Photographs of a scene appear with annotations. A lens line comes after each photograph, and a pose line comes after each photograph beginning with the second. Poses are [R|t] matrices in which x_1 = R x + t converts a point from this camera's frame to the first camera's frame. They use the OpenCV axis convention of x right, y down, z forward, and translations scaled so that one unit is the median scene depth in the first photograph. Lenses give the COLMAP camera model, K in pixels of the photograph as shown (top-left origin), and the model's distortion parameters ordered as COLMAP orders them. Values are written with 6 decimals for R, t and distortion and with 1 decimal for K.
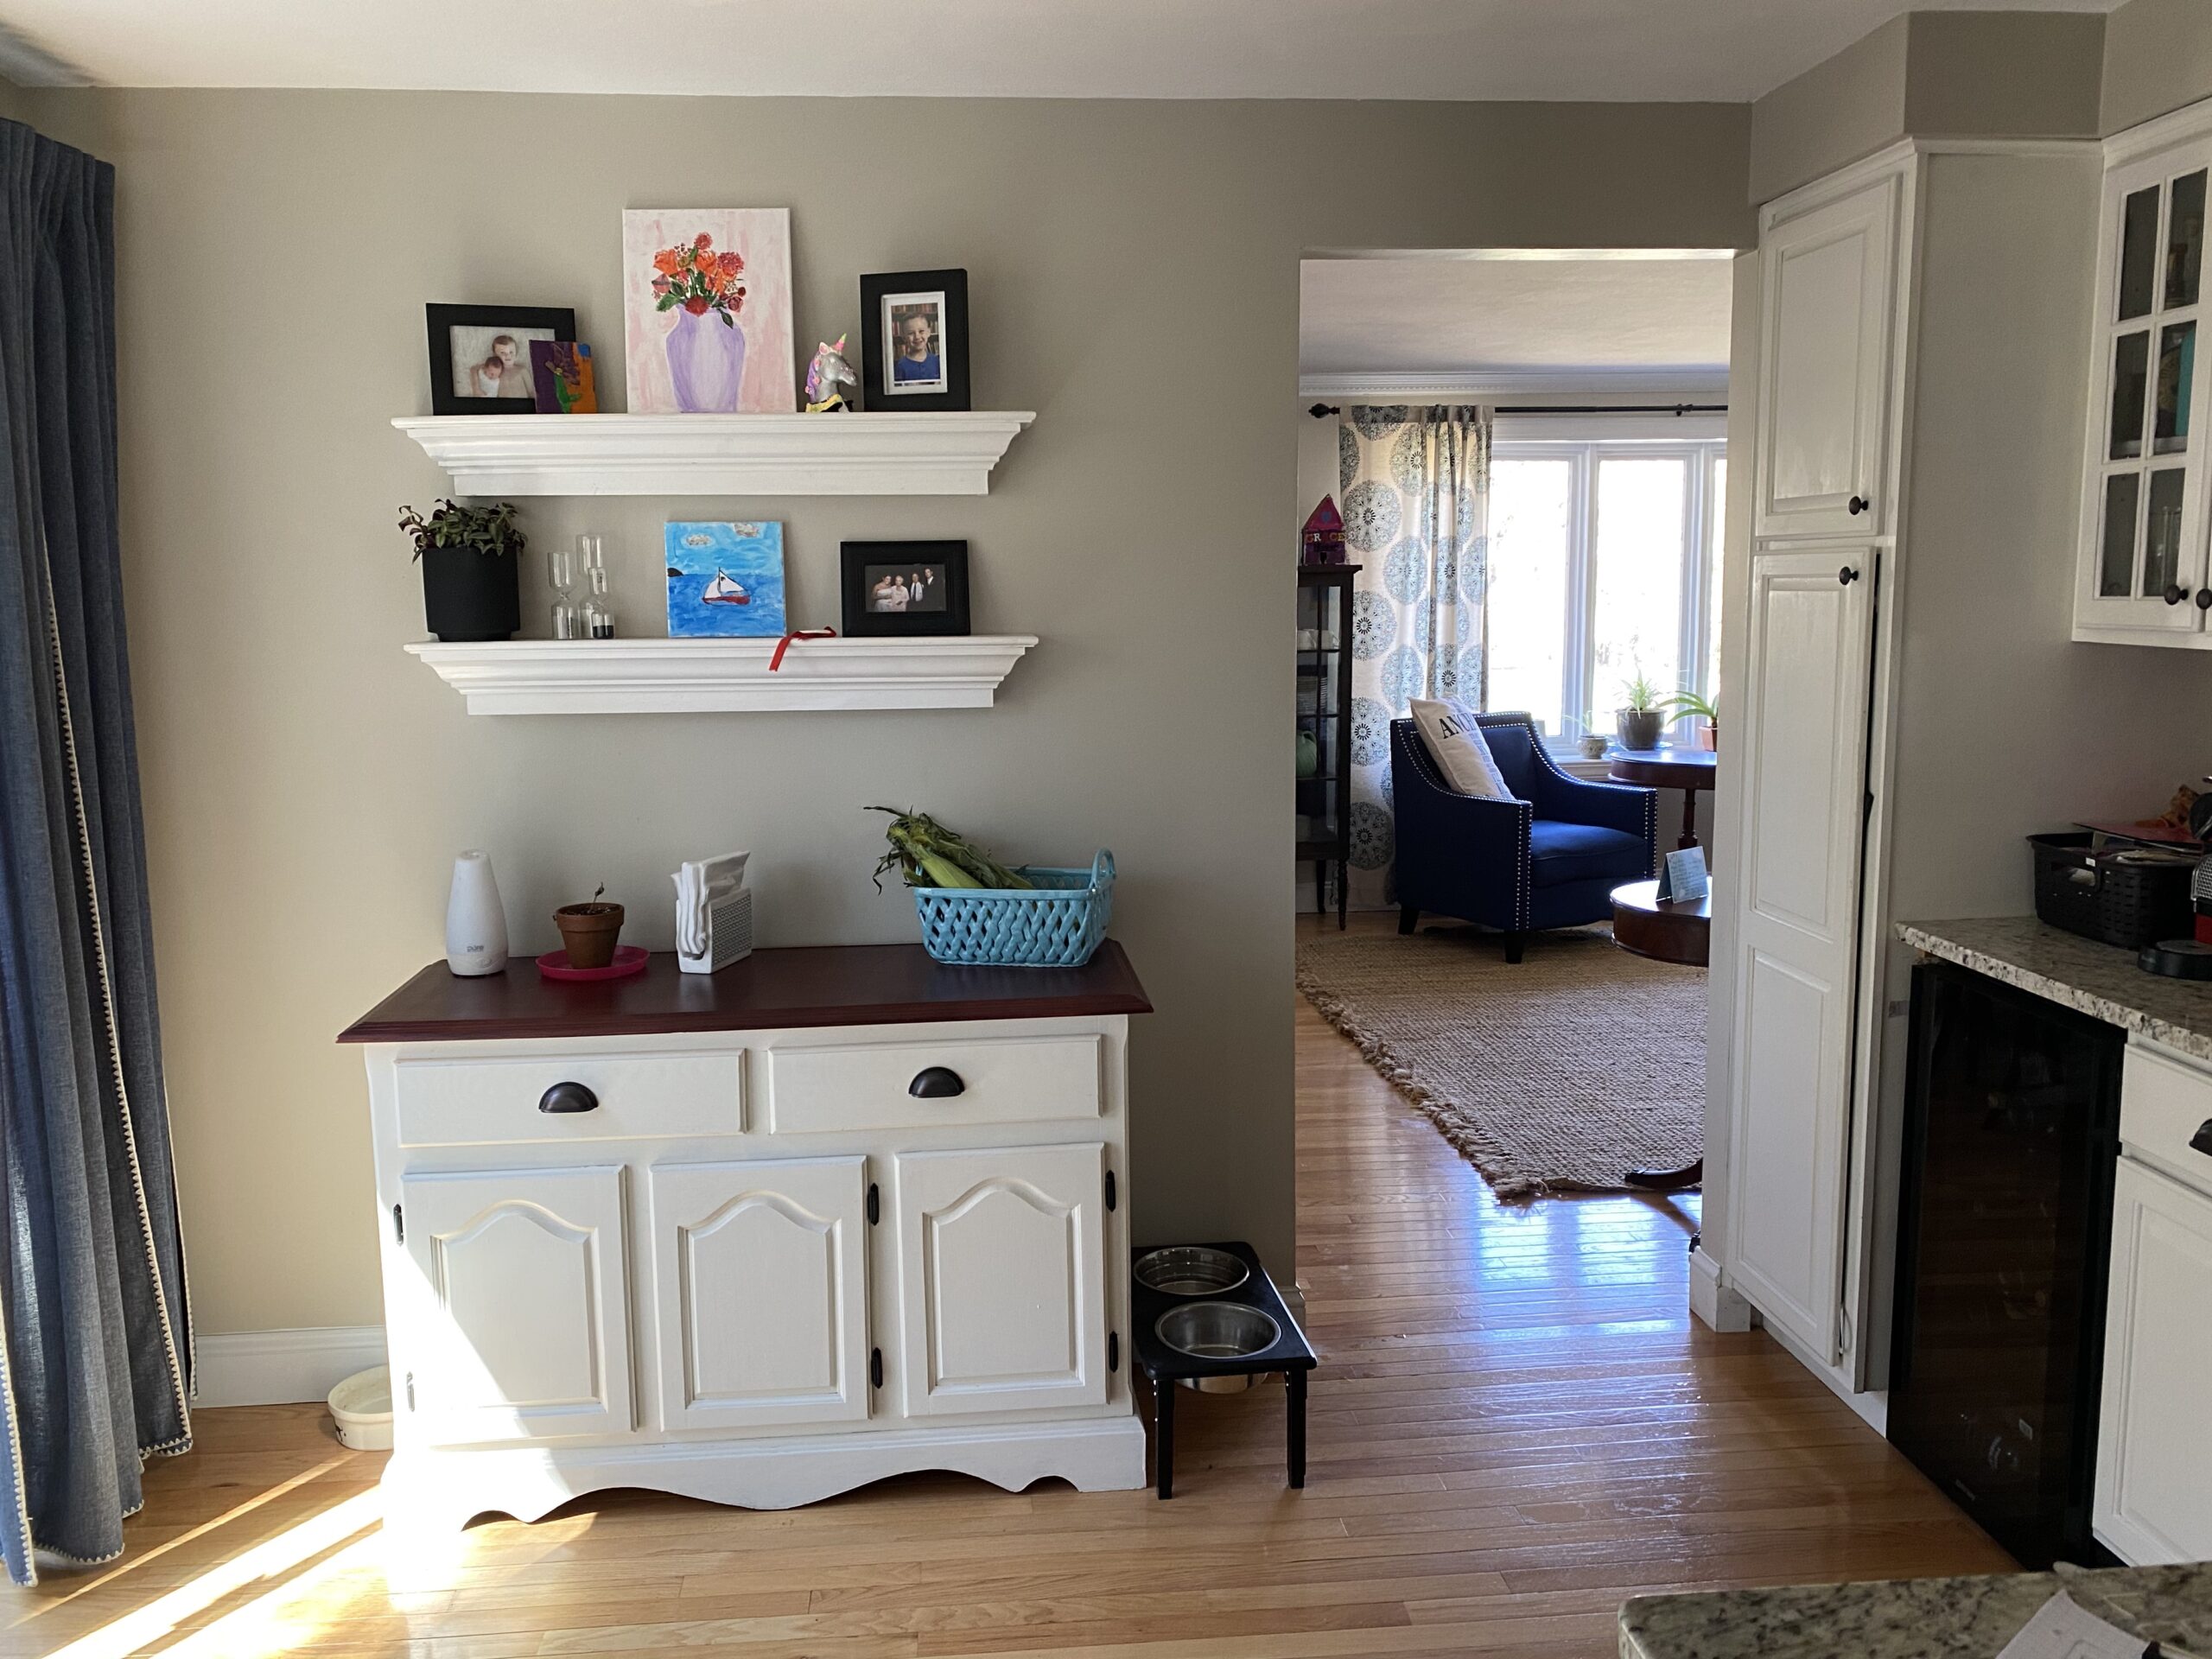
lens RADIAL K [[1690.8, 0, 1097.7], [0, 1690.8, 816.0], [0, 0, 1]] dist [0.042544, -0.065718]
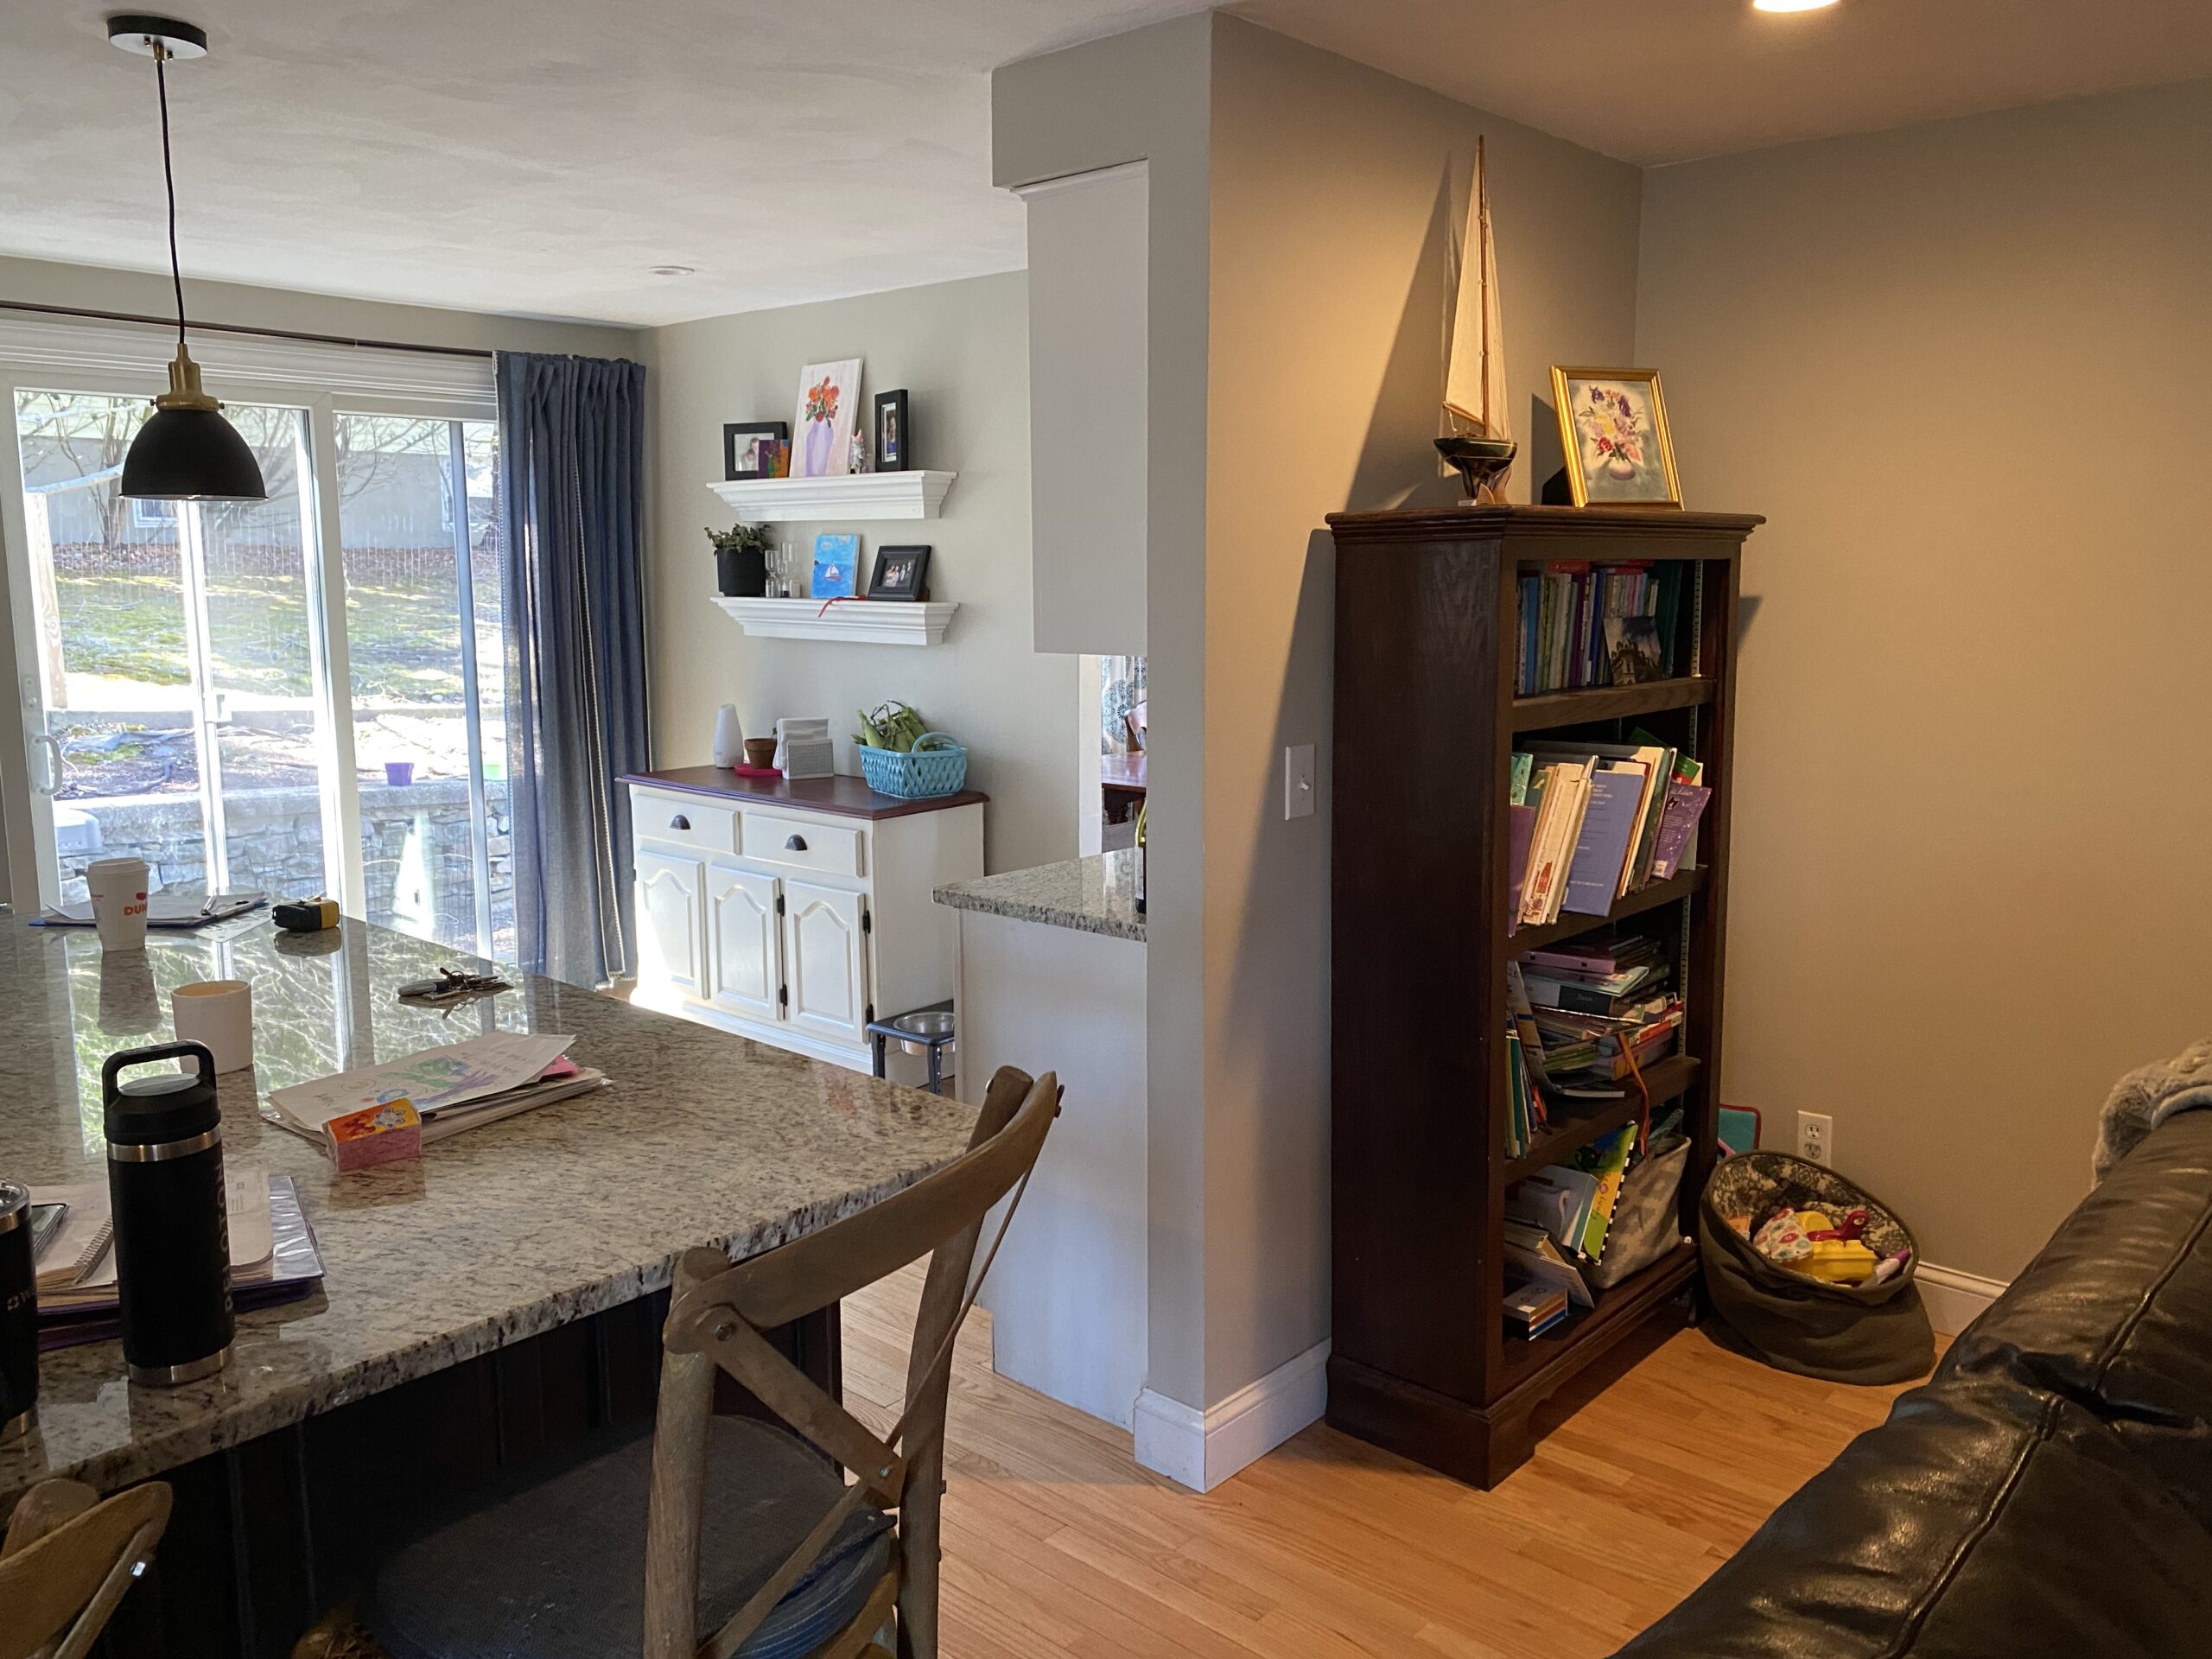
lens RADIAL K [[1691.5, 0, 1145.8], [0, 1691.5, 827.6], [0, 0, 1]] dist [0.099200, -0.248894]
pose [[0.691390, 0.126021, -0.711405, 1.366913], [-0.109804, 0.991560, 0.068934, -0.026228], [0.714088, 0.030455, 0.699393, -0.021116]]
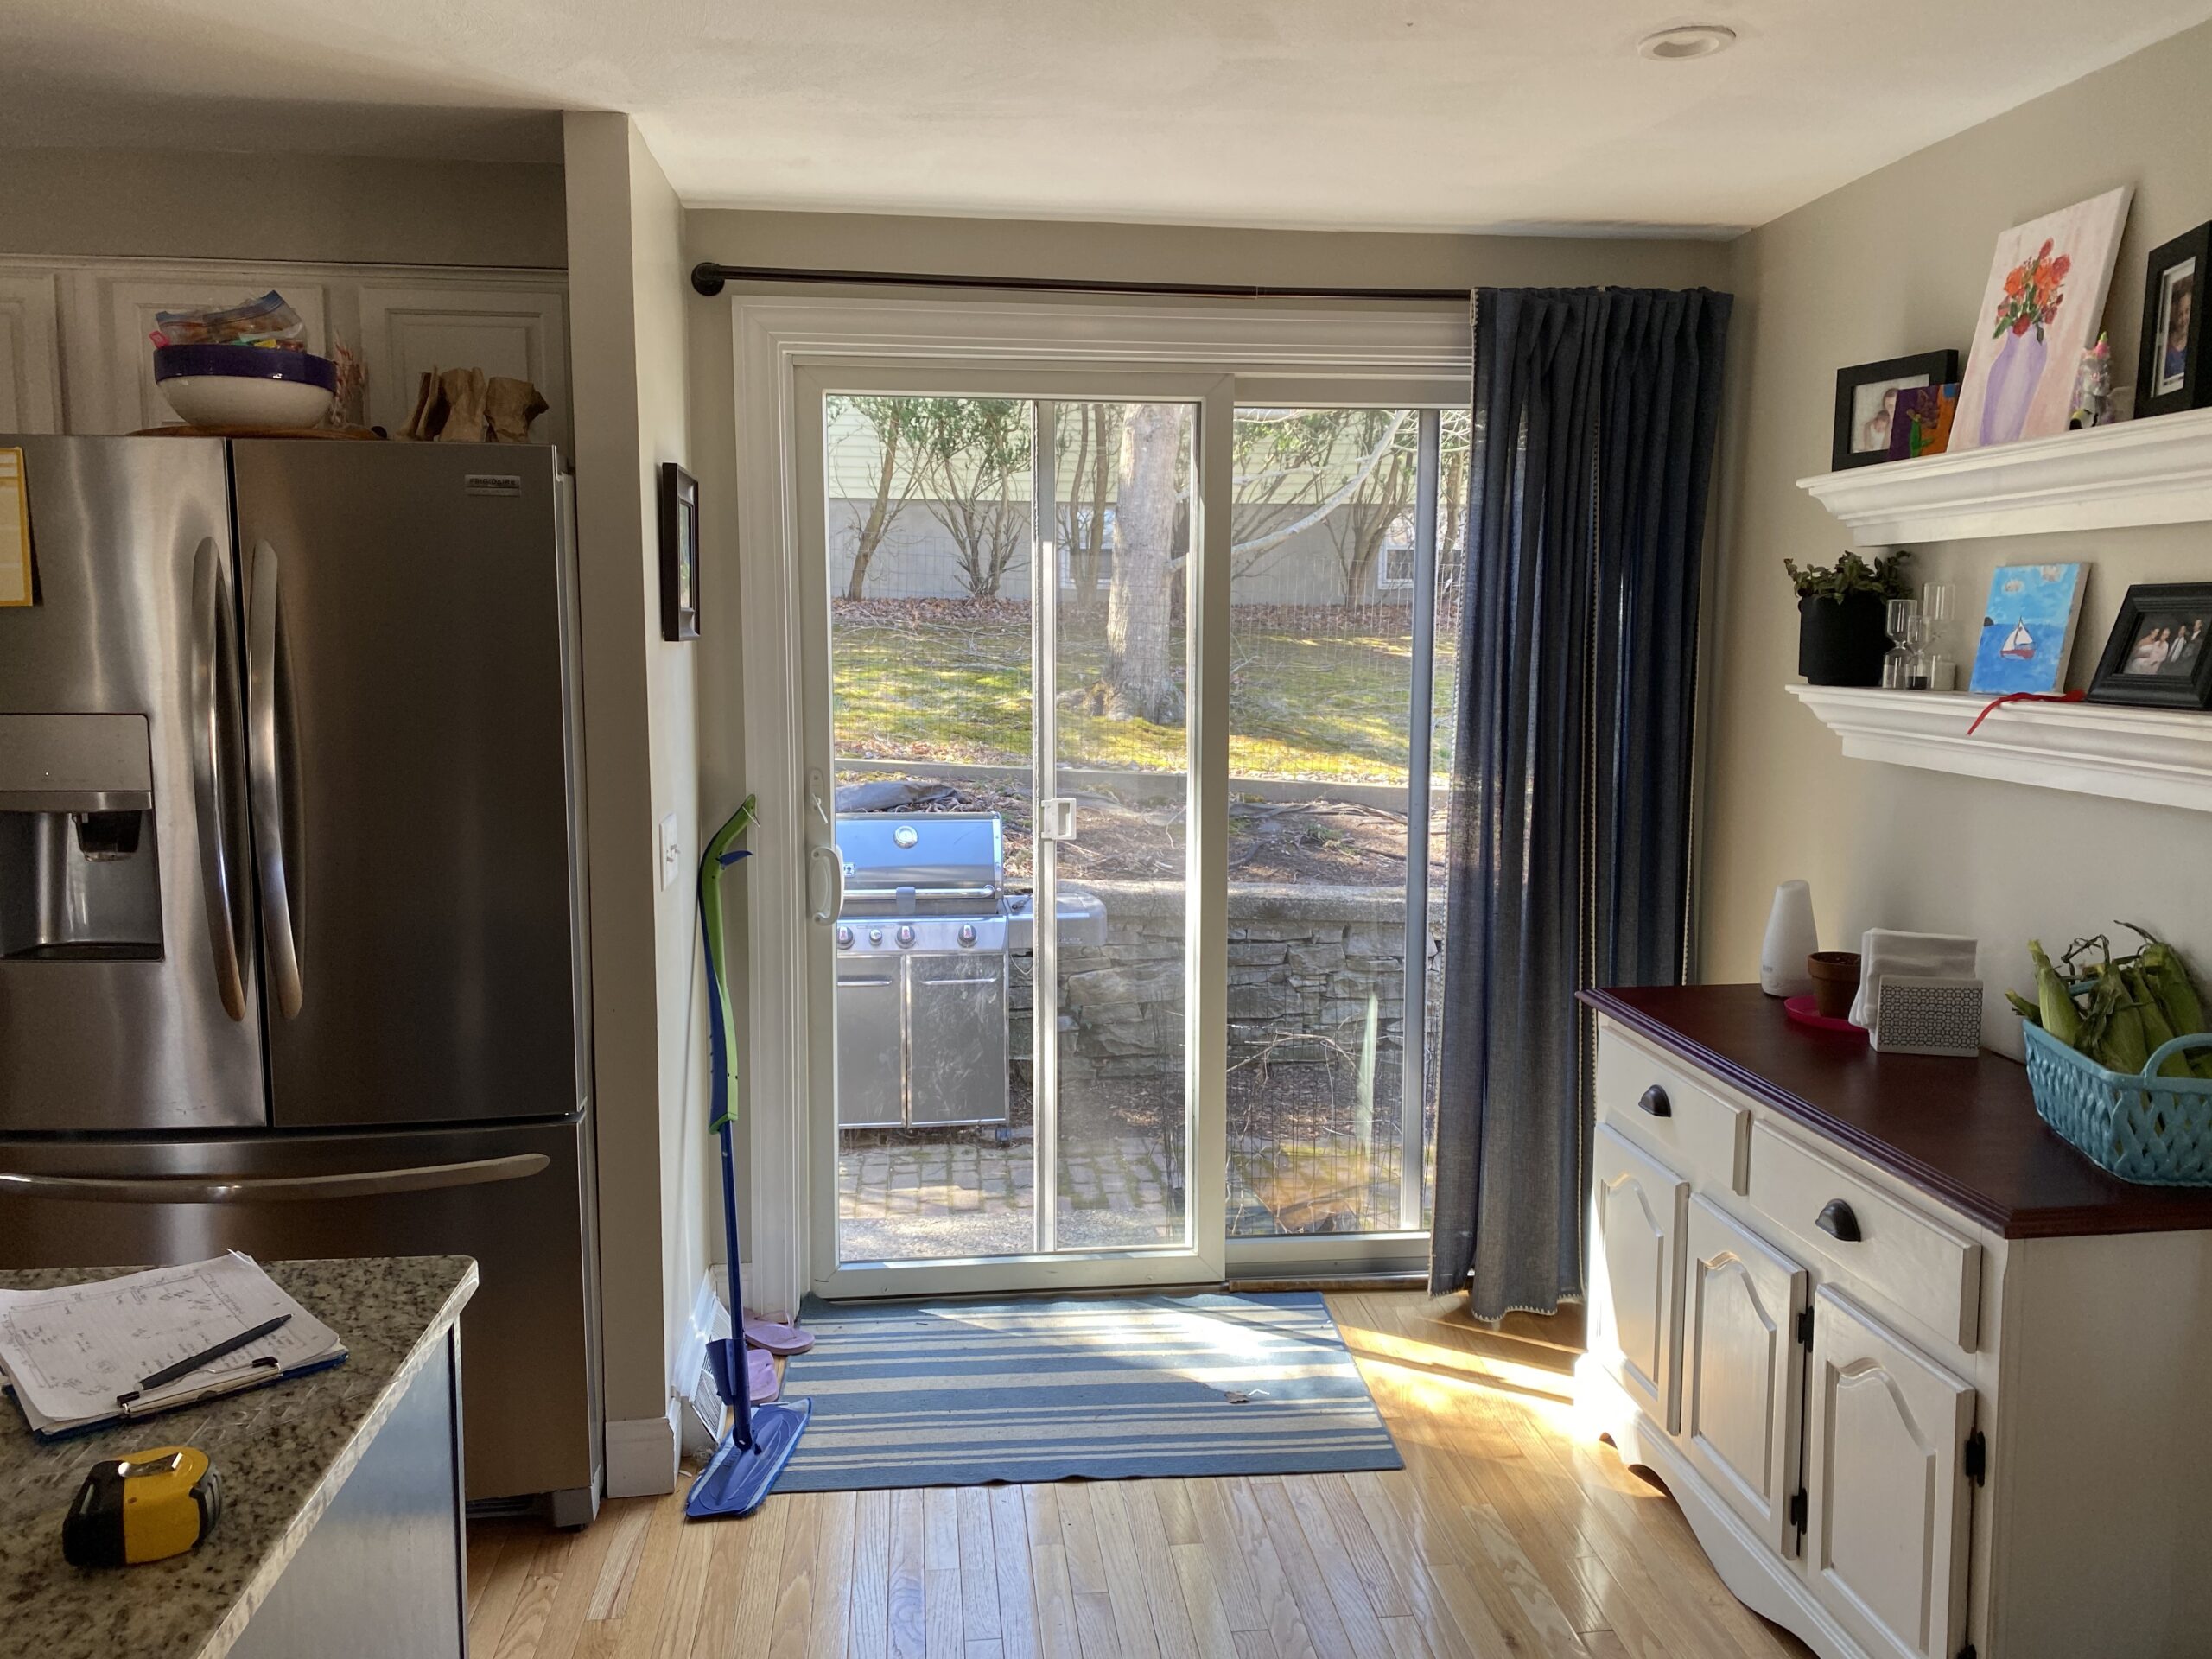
lens RADIAL K [[1690.8, 0, 1097.7], [0, 1690.8, 816.0], [0, 0, 1]] dist [0.042544, -0.065718]
pose [[0.014668, 0.127483, -0.991732, 0.673829], [-0.141413, 0.982134, 0.124157, -0.089220], [0.989842, 0.138422, 0.032434, 0.524800]]
